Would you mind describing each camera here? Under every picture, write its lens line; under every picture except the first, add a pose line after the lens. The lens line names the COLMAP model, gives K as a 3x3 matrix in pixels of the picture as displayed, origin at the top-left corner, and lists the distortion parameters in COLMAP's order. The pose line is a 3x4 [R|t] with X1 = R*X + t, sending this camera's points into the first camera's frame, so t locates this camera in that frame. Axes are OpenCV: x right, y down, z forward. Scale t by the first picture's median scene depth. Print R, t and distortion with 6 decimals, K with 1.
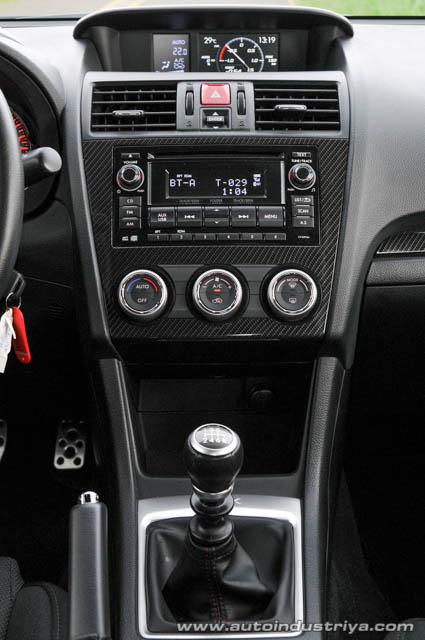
lens RADIAL K [[1053.5, 0, 212.5], [0, 1053.5, 320.0], [0, 0, 1]] dist [0.002774, 0.063466]
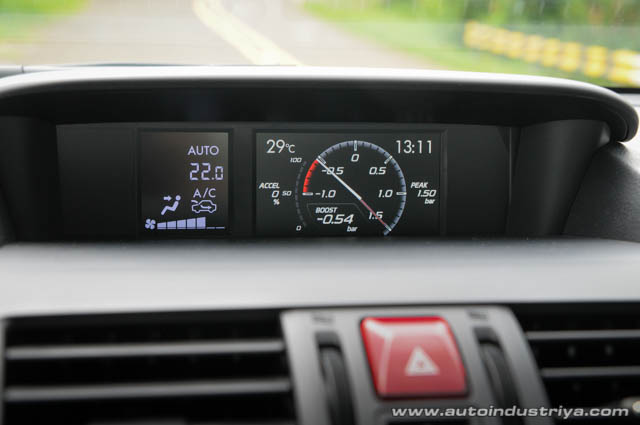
lens RADIAL K [[1257.5, 0, 320.0], [0, 1257.5, 212.5], [0, 0, 1]] dist [0.074873, 0.315698]
pose [[0.984804, -0.000983, 0.173666, -0.071997], [0.028150, 0.987664, -0.154037, -0.163503], [-0.171372, 0.156585, 0.972683, 0.523579]]
